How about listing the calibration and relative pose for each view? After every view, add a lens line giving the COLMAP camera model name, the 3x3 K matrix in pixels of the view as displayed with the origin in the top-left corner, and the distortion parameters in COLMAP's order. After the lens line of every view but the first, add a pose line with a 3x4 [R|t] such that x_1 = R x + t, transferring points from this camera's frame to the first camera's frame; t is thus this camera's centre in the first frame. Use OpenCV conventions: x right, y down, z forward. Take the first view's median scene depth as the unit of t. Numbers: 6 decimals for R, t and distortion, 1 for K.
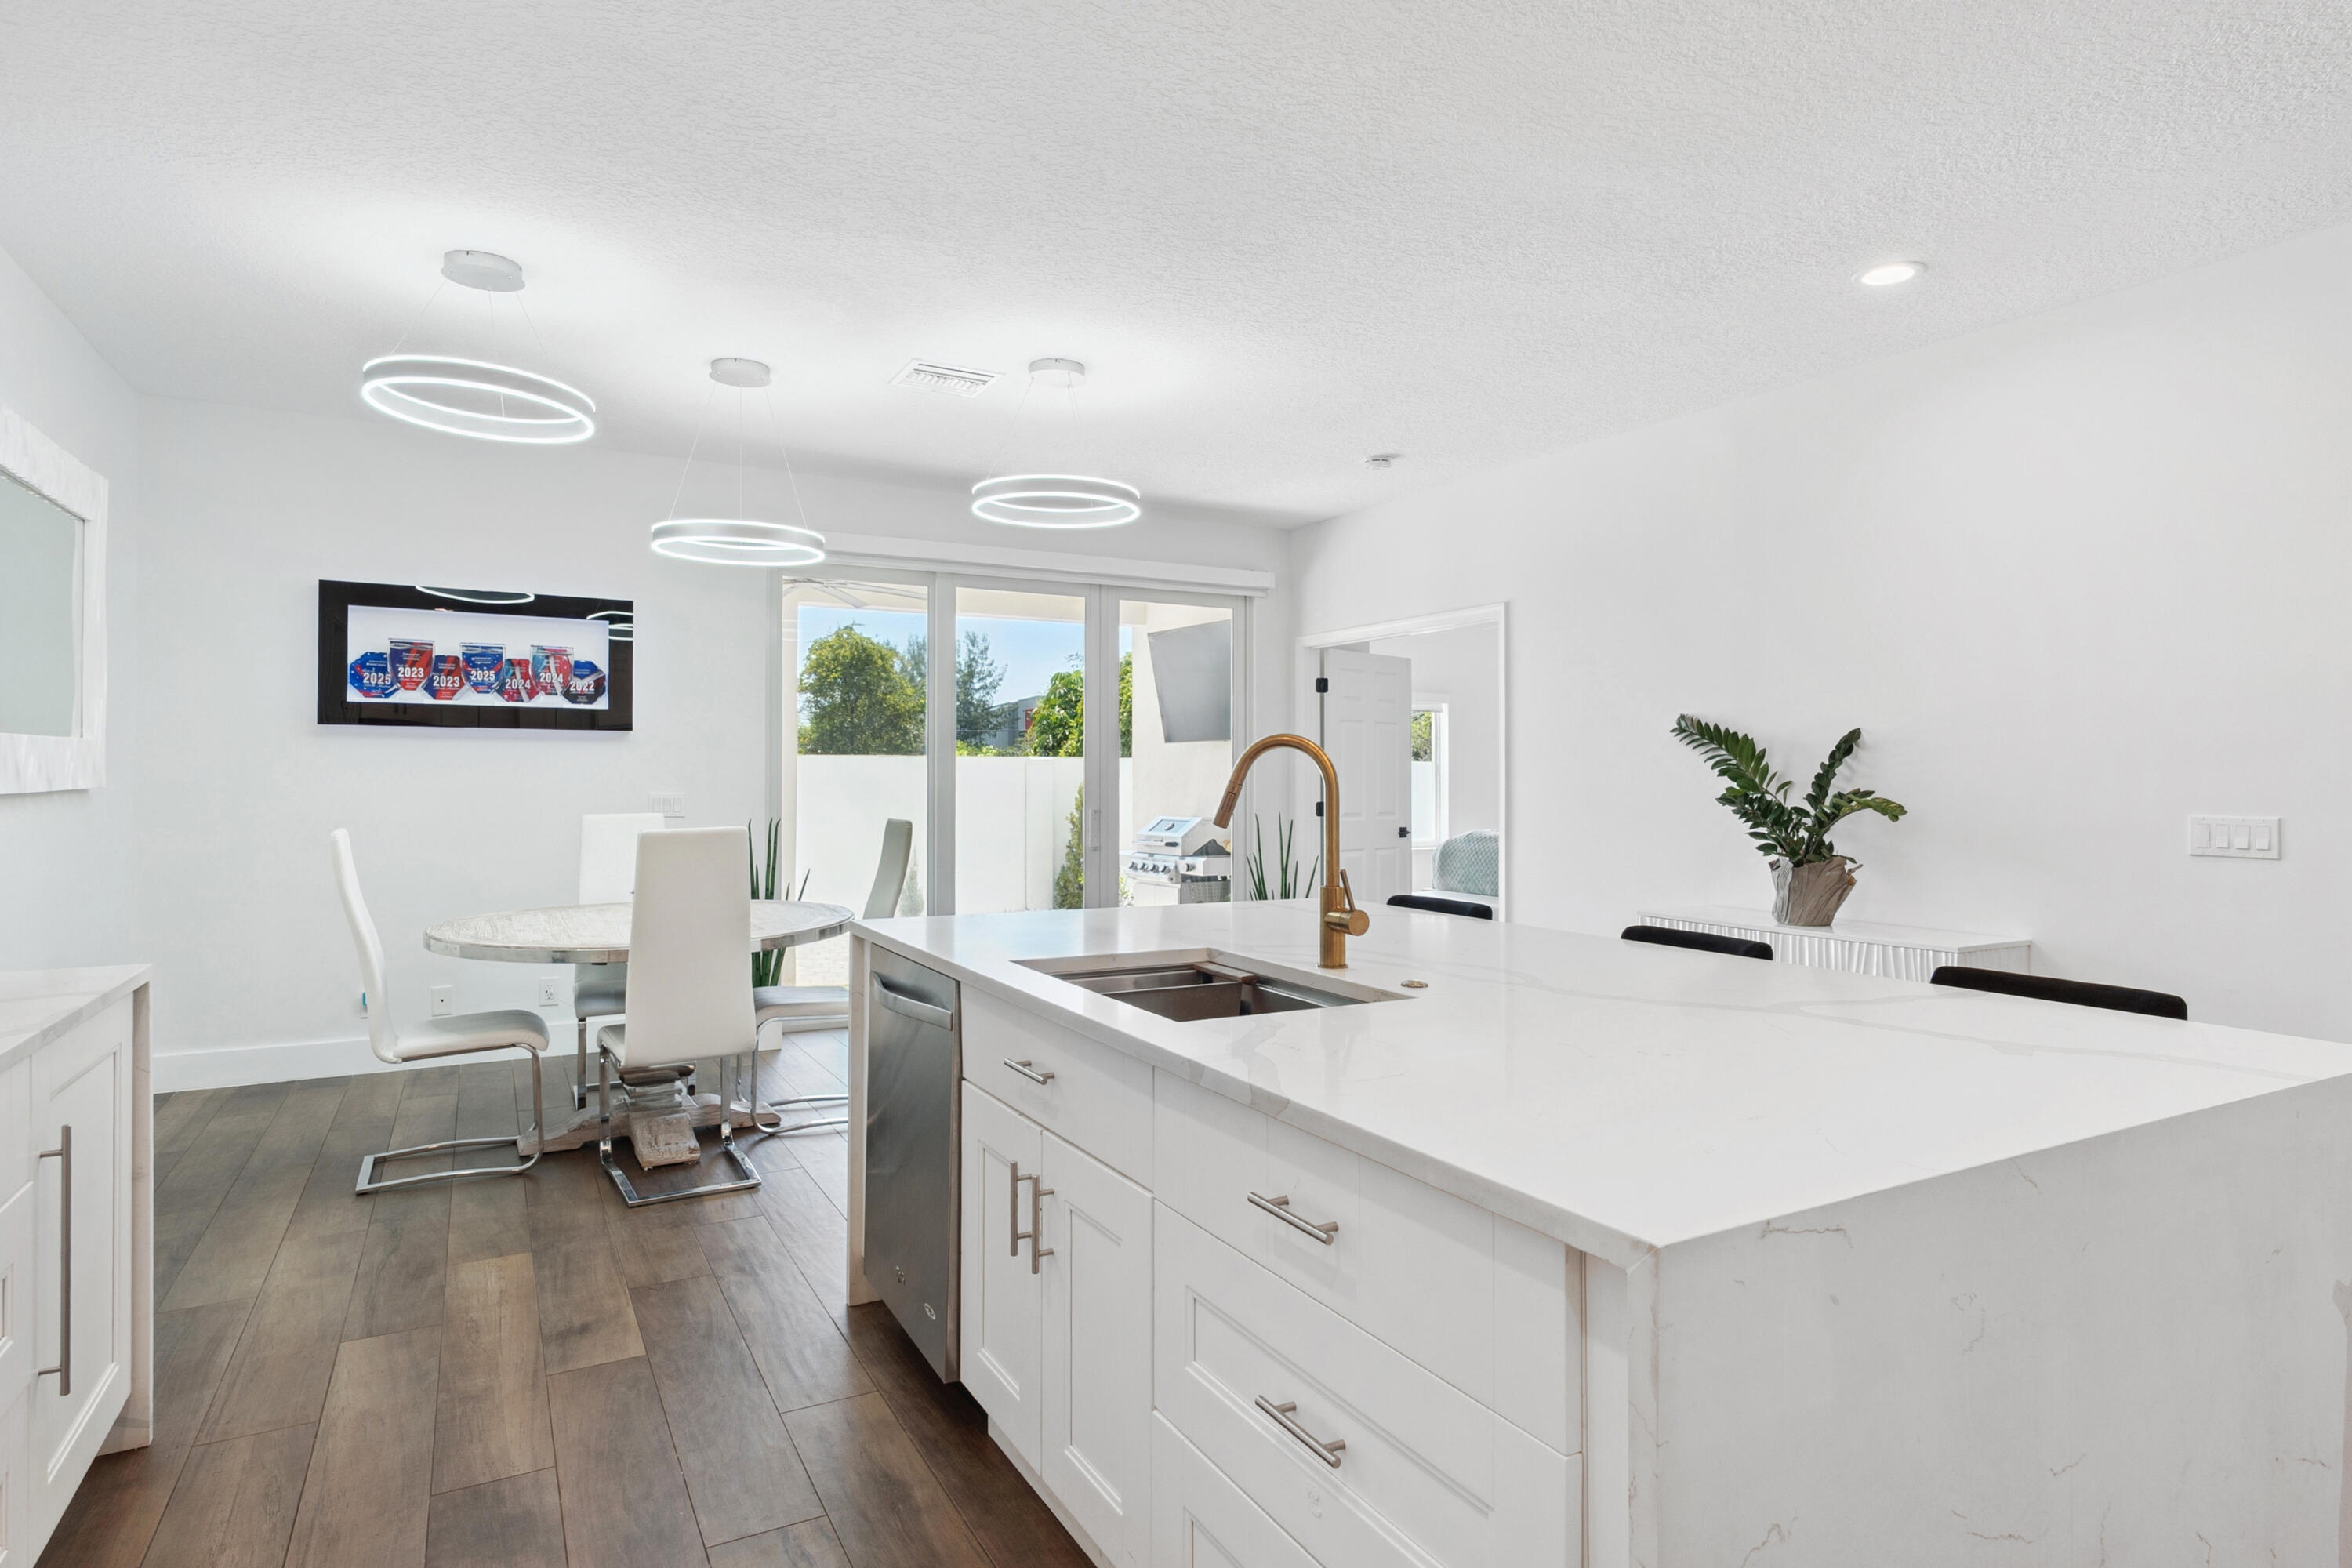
lens RADIAL K [[1255.0, 0, 1170.6], [0, 1255.0, 772.1], [0, 0, 1]] dist [-0.027370, 0.004764]
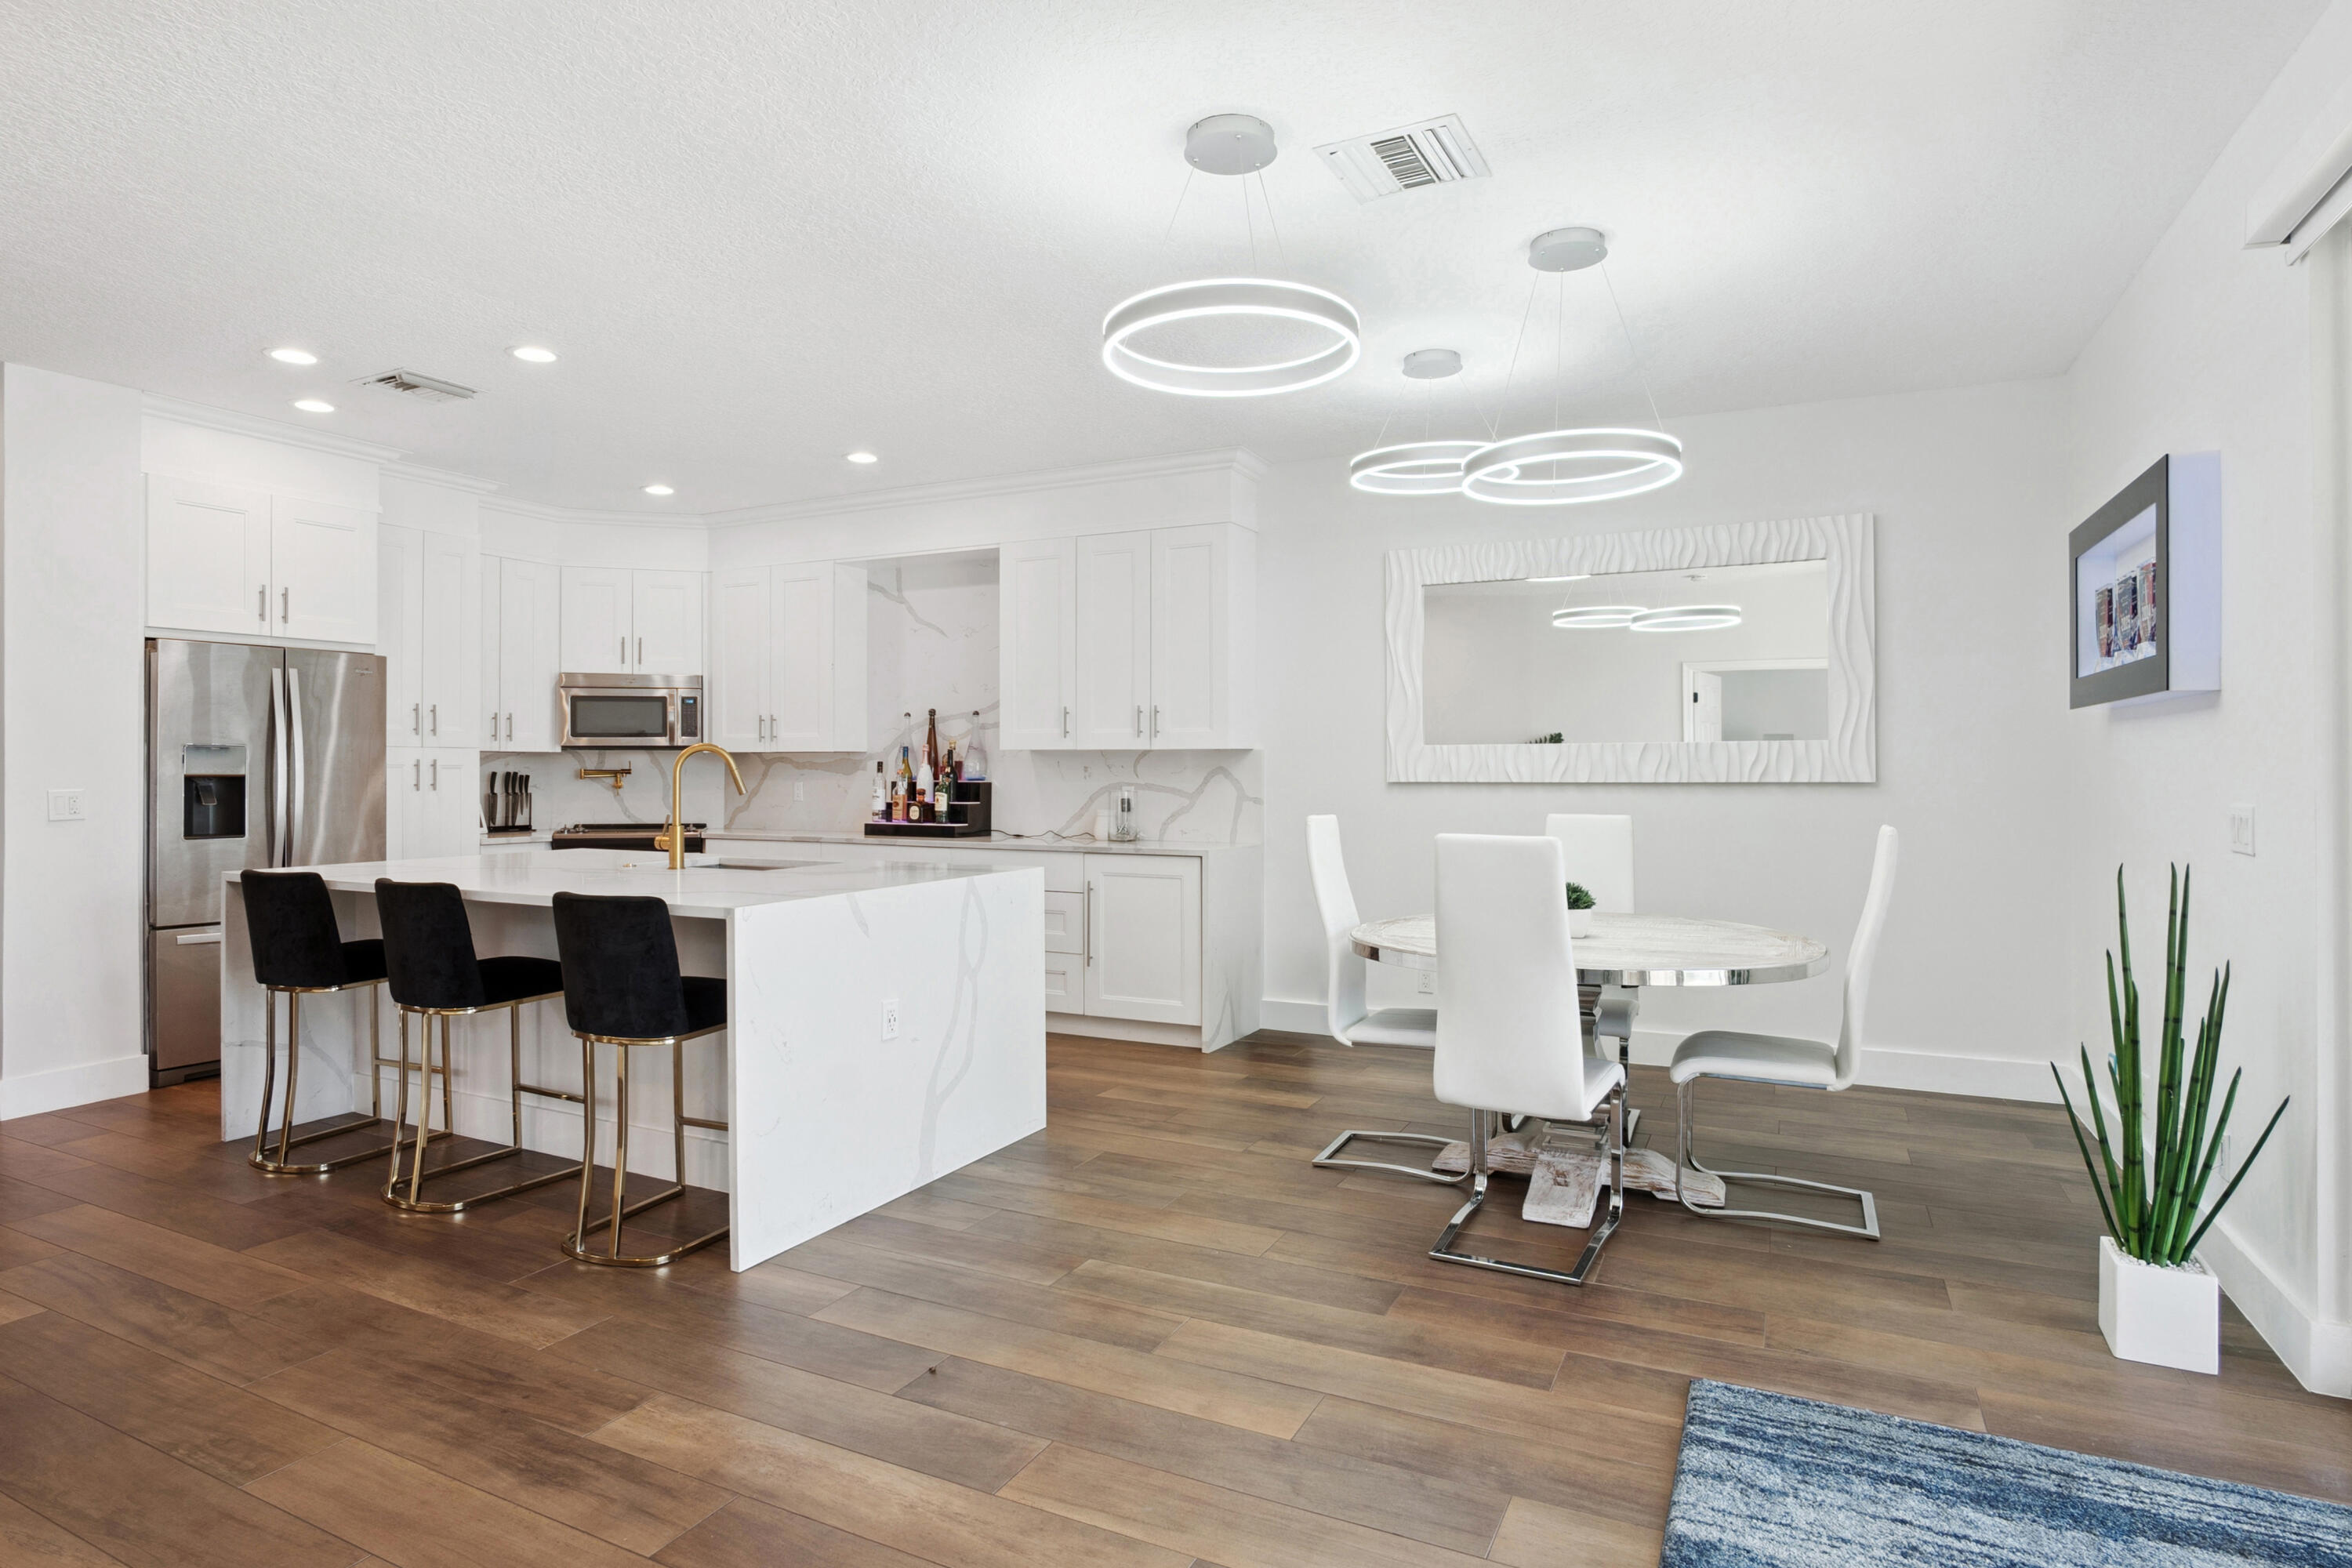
lens RADIAL K [[1255.0, 0, 1156.4], [0, 1255.0, 728.6], [0, 0, 1]] dist [-0.027370, 0.004764]
pose [[-0.826547, -0.016878, -0.562615, 0.261788], [0.008026, 0.999095, -0.041762, 0.004534], [0.562811, -0.039033, -0.825663, 1.248197]]
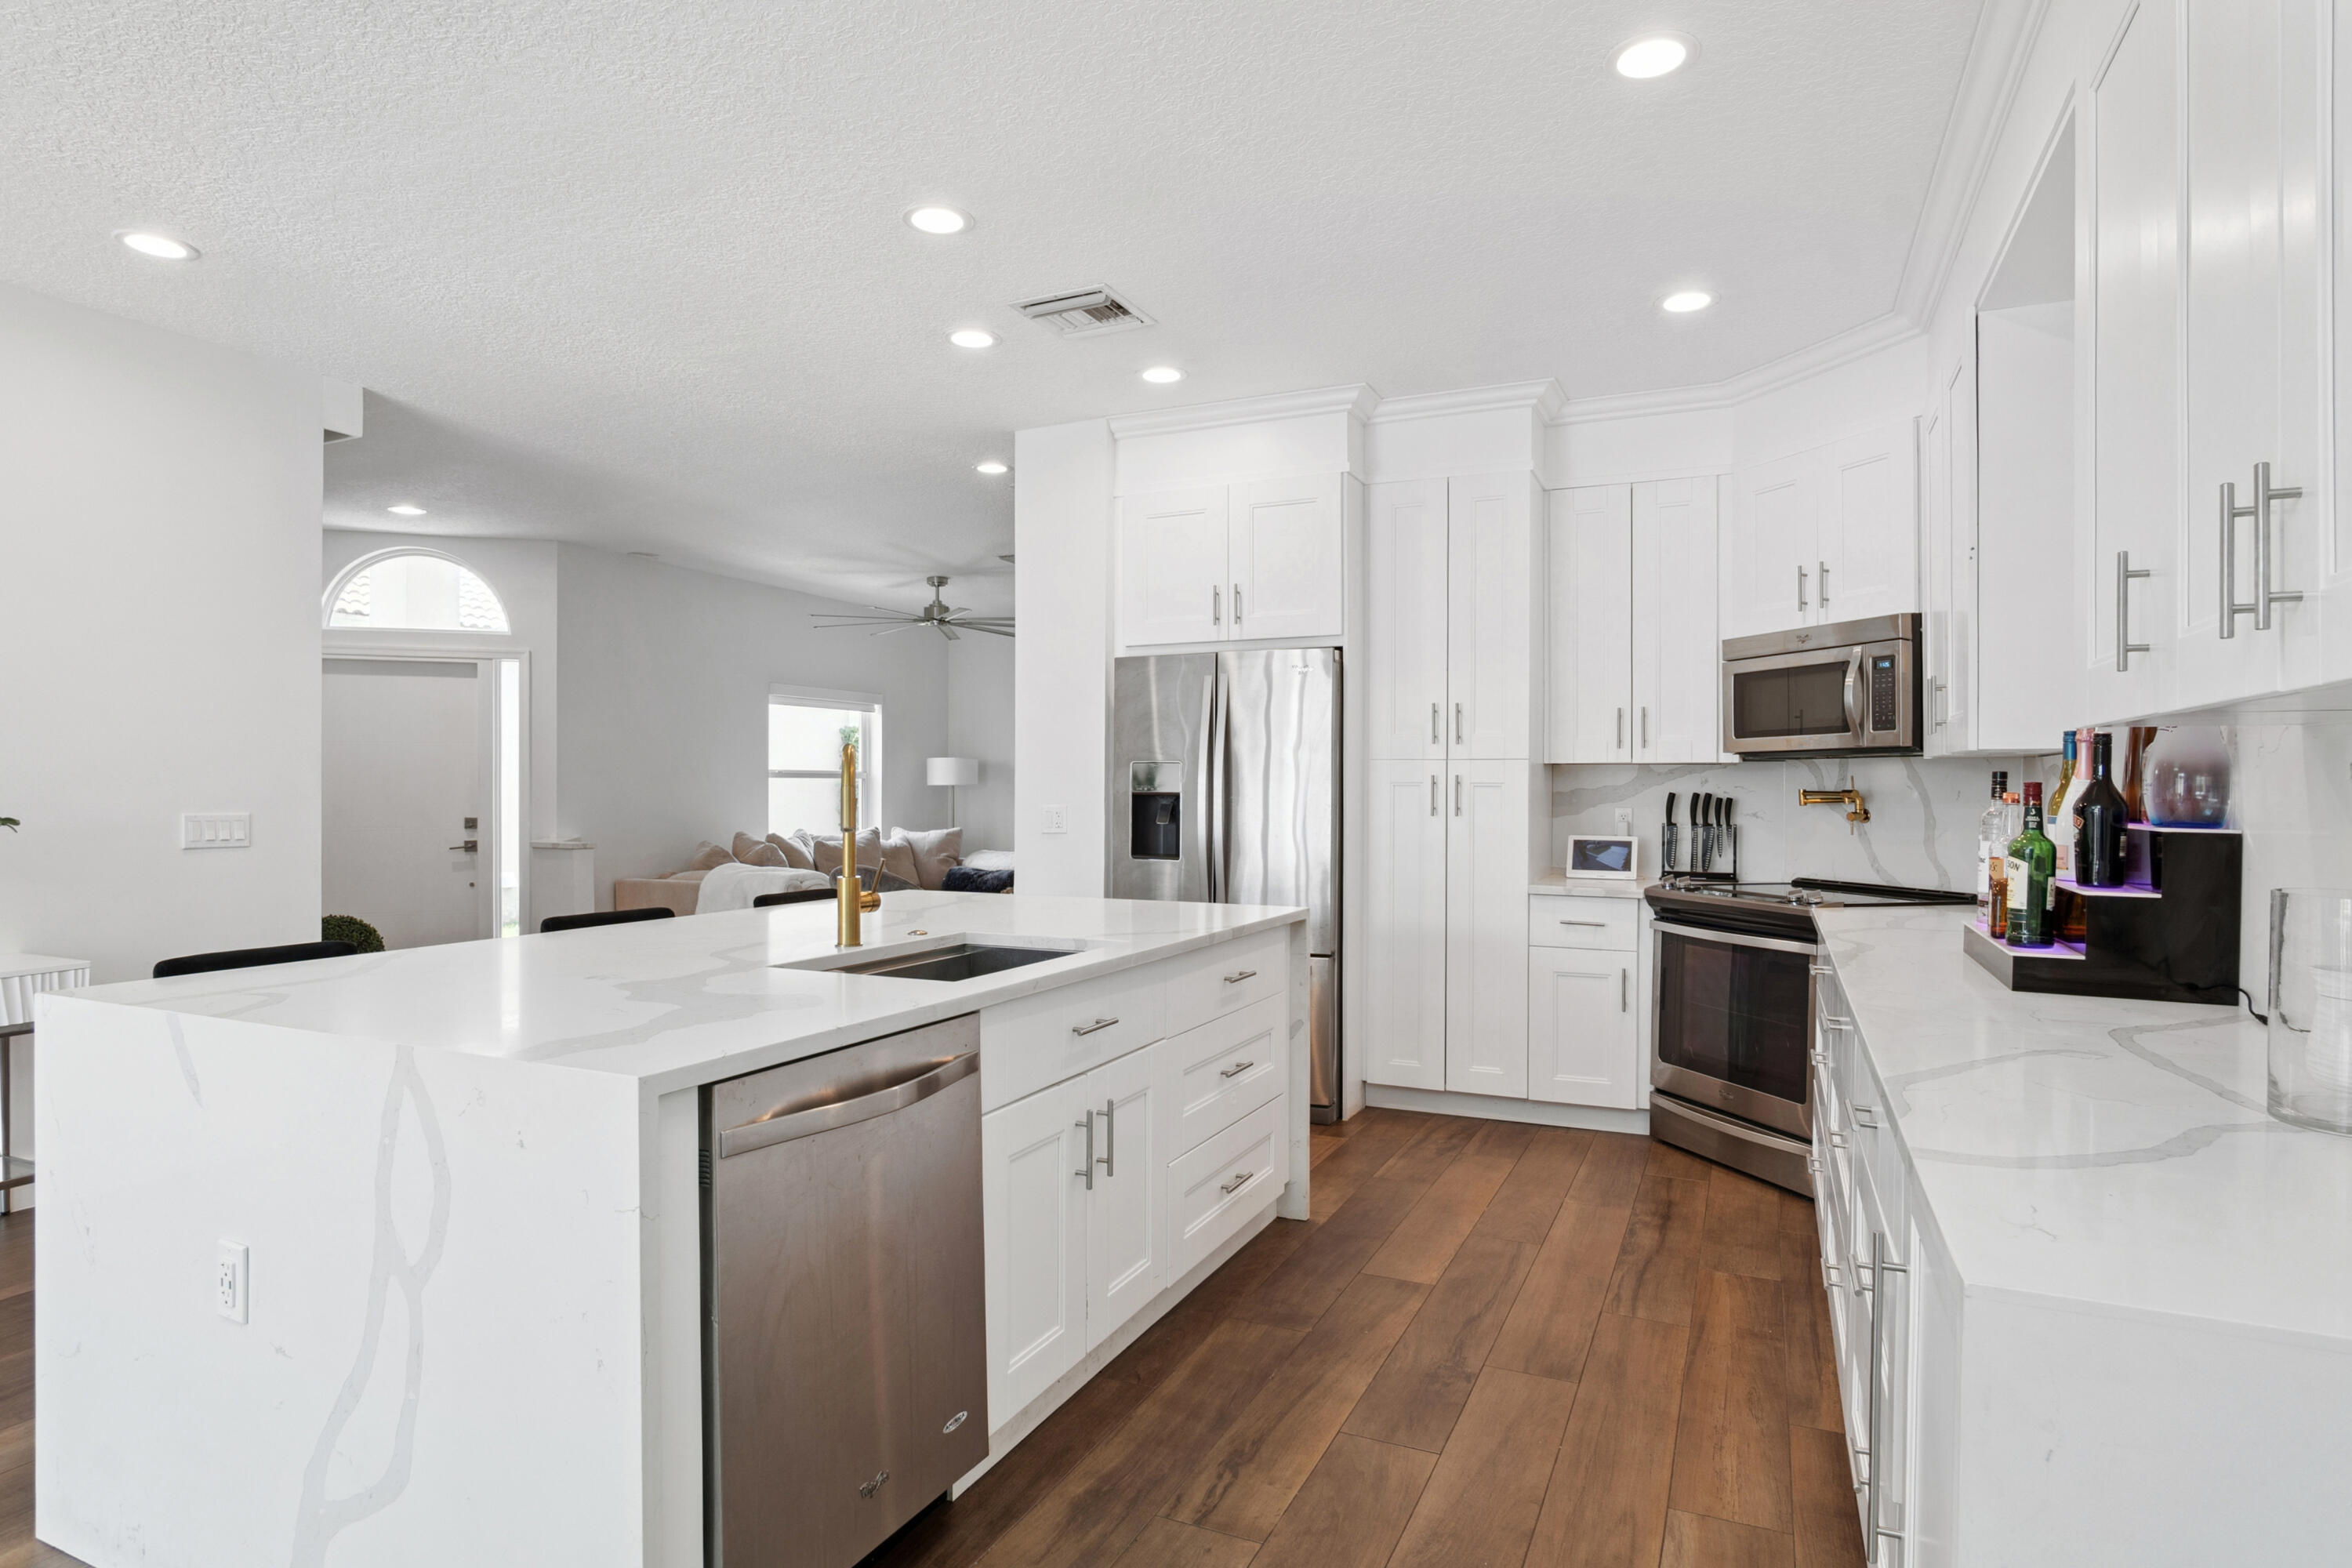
lens RADIAL K [[1255.0, 0, 1212.1], [0, 1255.0, 788.3], [0, 0, 1]] dist [-0.027370, 0.004764]
pose [[-0.603599, -0.003148, 0.797282, -0.426092], [-0.013695, 0.999886, -0.006420, -0.002972], [-0.797171, -0.014794, -0.603573, 0.598000]]
